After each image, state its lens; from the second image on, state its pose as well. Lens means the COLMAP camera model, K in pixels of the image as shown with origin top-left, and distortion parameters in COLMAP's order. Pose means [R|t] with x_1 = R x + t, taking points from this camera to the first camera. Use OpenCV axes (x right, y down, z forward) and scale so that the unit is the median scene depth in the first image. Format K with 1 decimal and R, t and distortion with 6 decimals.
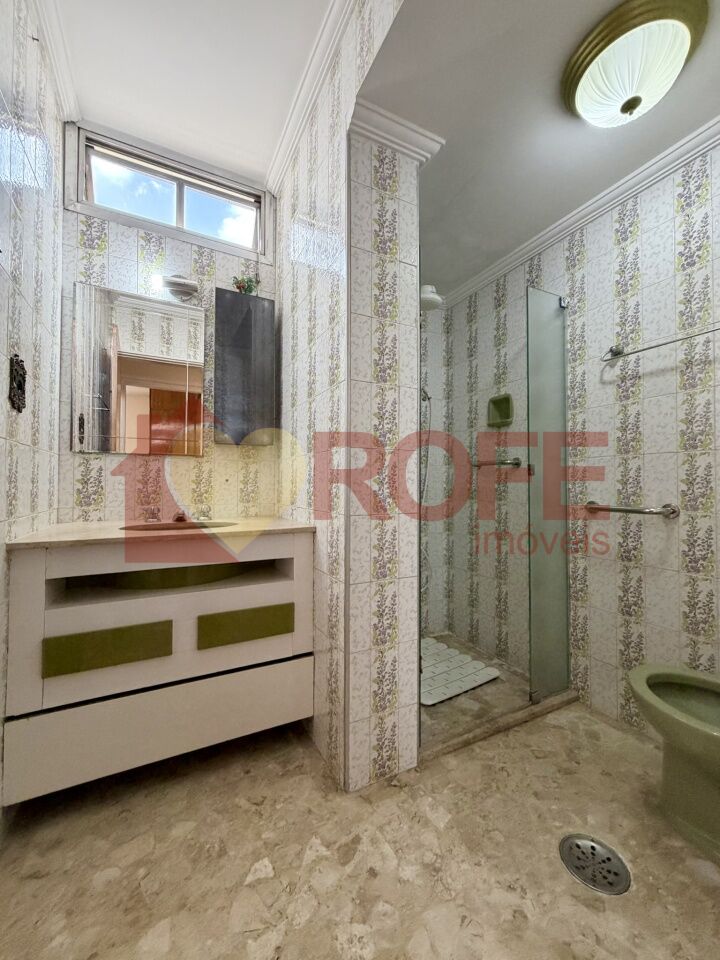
lens RADIAL K [[382.9, 0, 359.2], [0, 382.9, 474.7], [0, 0, 1]] dist [0.000611, 0.000199]
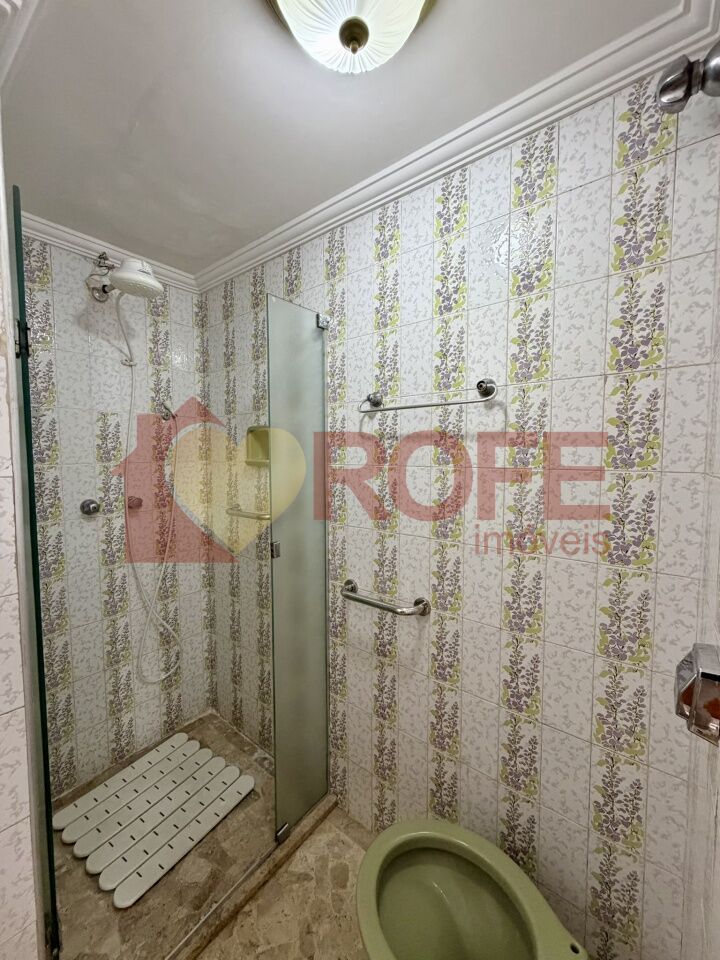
lens RADIAL K [[382.9, 0, 362.2], [0, 382.9, 474.2], [0, 0, 1]] dist [0.000611, 0.000199]
pose [[0.909561, -0.025994, 0.414758, 0.311283], [-0.006628, 0.997008, 0.077020, -0.227052], [-0.415519, -0.072803, 0.906666, 0.278511]]
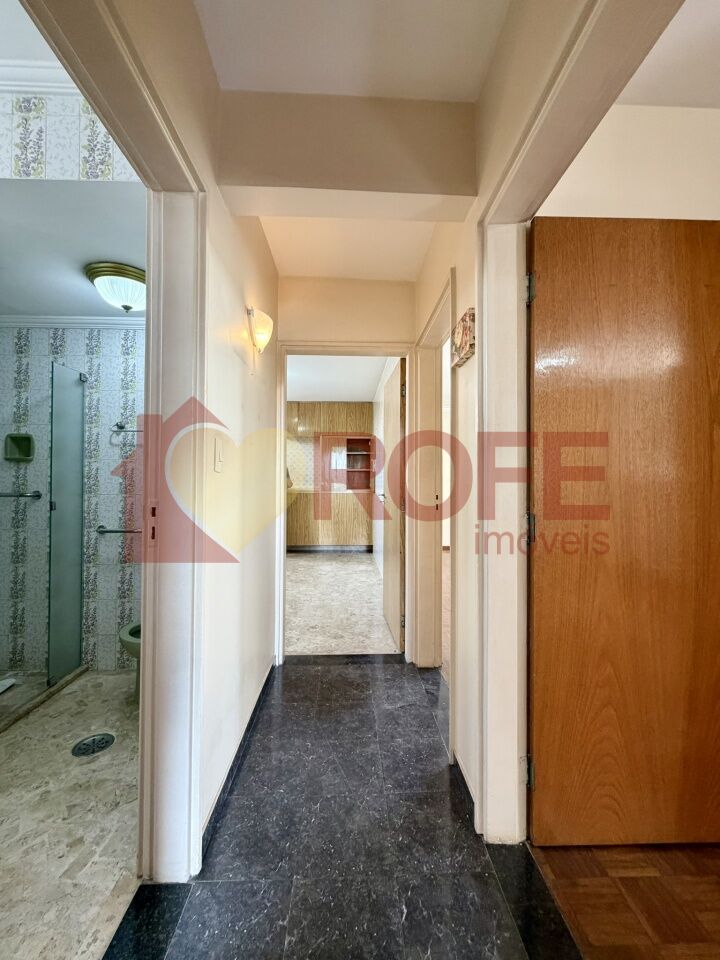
lens RADIAL K [[382.9, 0, 357.8], [0, 382.9, 478.4], [0, 0, 1]] dist [0.000611, 0.000199]
pose [[0.438533, 0.008363, 0.898676, -0.267680], [-0.026564, 0.999640, 0.003660, -0.142635], [-0.898322, -0.025477, 0.438598, -0.497544]]
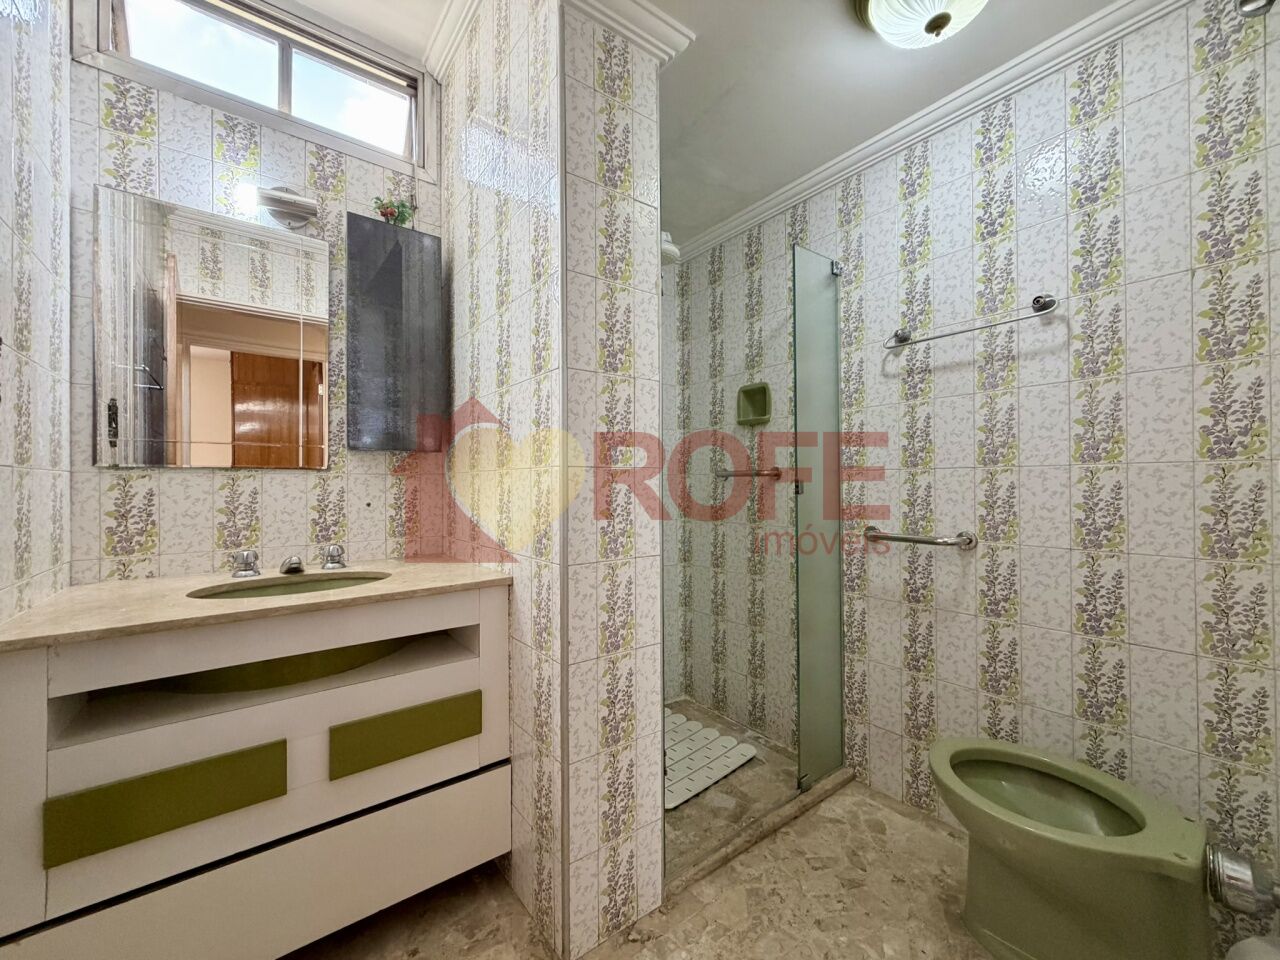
lens RADIAL K [[510.5, 0, 636.4], [0, 510.5, 477.8], [0, 0, 1]] dist [0.000611, 0.000199]
pose [[0.985389, -0.007853, 0.170140, -0.044774], [0.005669, 0.999895, 0.013317, -0.048599], [-0.170227, -0.012158, 0.985330, 0.056966]]
